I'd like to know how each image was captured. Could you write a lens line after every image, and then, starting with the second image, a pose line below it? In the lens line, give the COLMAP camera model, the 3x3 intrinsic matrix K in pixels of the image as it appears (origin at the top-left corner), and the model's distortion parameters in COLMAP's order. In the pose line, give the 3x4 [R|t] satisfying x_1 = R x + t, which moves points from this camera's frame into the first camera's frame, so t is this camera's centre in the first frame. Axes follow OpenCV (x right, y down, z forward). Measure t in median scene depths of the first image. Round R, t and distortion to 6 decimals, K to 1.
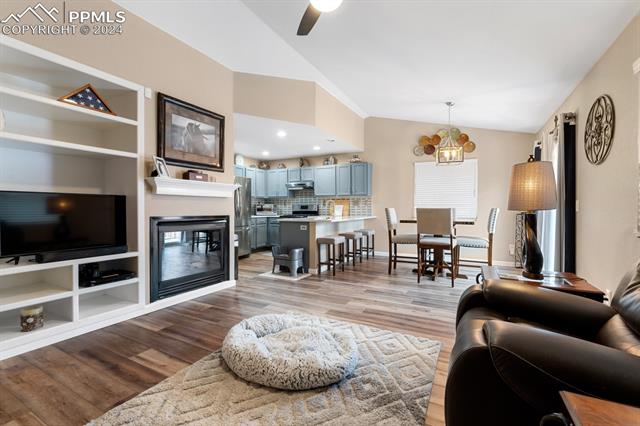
lens RADIAL K [[282.5, 0, 323.1], [0, 282.5, 210.2], [0, 0, 1]] dist [-0.002640, 0.000012]
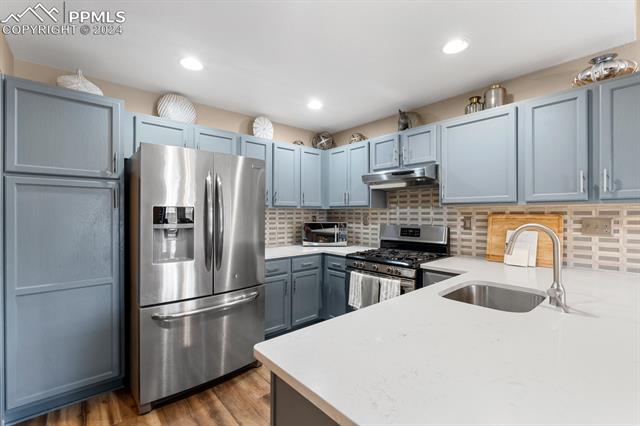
lens RADIAL K [[282.5, 0, 321.4], [0, 282.5, 212.3], [0, 0, 1]] dist [-0.002640, 0.000012]
pose [[0.935186, 0.001412, -0.354154, -0.046414], [-0.006031, 0.999911, -0.011939, -0.035860], [0.354105, 0.013301, 0.935111, 0.637987]]
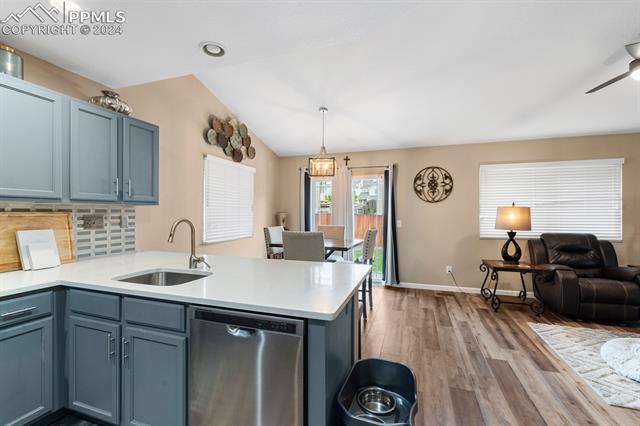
lens RADIAL K [[282.5, 0, 321.2], [0, 282.5, 213.8], [0, 0, 1]] dist [-0.002640, 0.000012]
pose [[-0.164944, -0.002881, 0.986299, -0.291806], [0.001957, 0.999993, 0.003249, -0.037213], [-0.986301, 0.002466, -0.164938, 0.786003]]
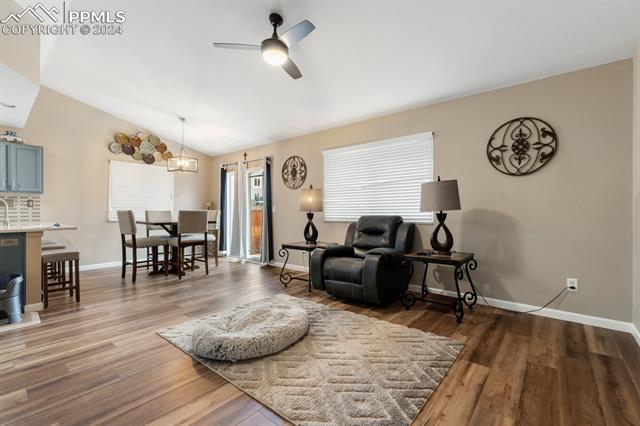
lens RADIAL K [[282.5, 0, 318.9], [0, 282.5, 212.7], [0, 0, 1]] dist [-0.002640, 0.000012]
pose [[0.210343, -0.007685, 0.977598, -0.379270], [0.007642, 0.999951, 0.006216, -0.001933], [-0.977598, 0.006164, 0.210391, 0.151221]]
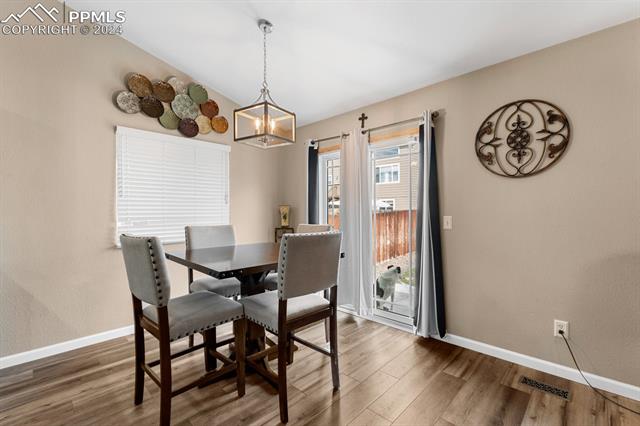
lens RADIAL K [[282.5, 0, 320.8], [0, 282.5, 214.2], [0, 0, 1]] dist [-0.002640, 0.000012]
pose [[0.278745, -0.013139, 0.960275, -0.015671], [0.011503, 0.999880, 0.010342, -0.025962], [-0.960296, 0.008164, 0.278863, 0.517977]]
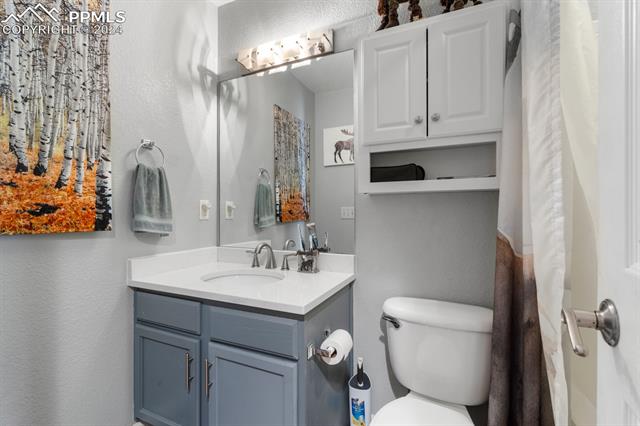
lens RADIAL K [[282.5, 0, 319.4], [0, 282.5, 214.5], [0, 0, 1]] dist [-0.002640, 0.000012]
pose [[-0.072786, 0.000018, 0.997348, -0.216084], [0.006756, 0.999977, 0.000475, -0.023488], [-0.997325, 0.006773, -0.072784, 0.850254]]
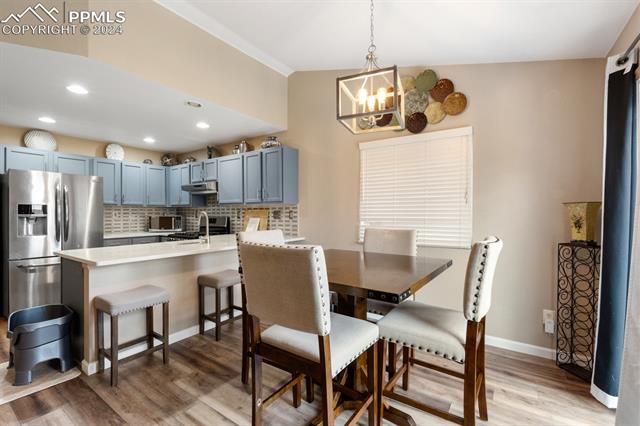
lens RADIAL K [[282.5, 0, 320.9], [0, 282.5, 213.5], [0, 0, 1]] dist [-0.002640, 0.000012]
pose [[0.993439, -0.001248, -0.114359, 0.286854], [0.000386, 0.999971, -0.007557, -0.024372], [0.114365, 0.007463, 0.993411, 0.407168]]
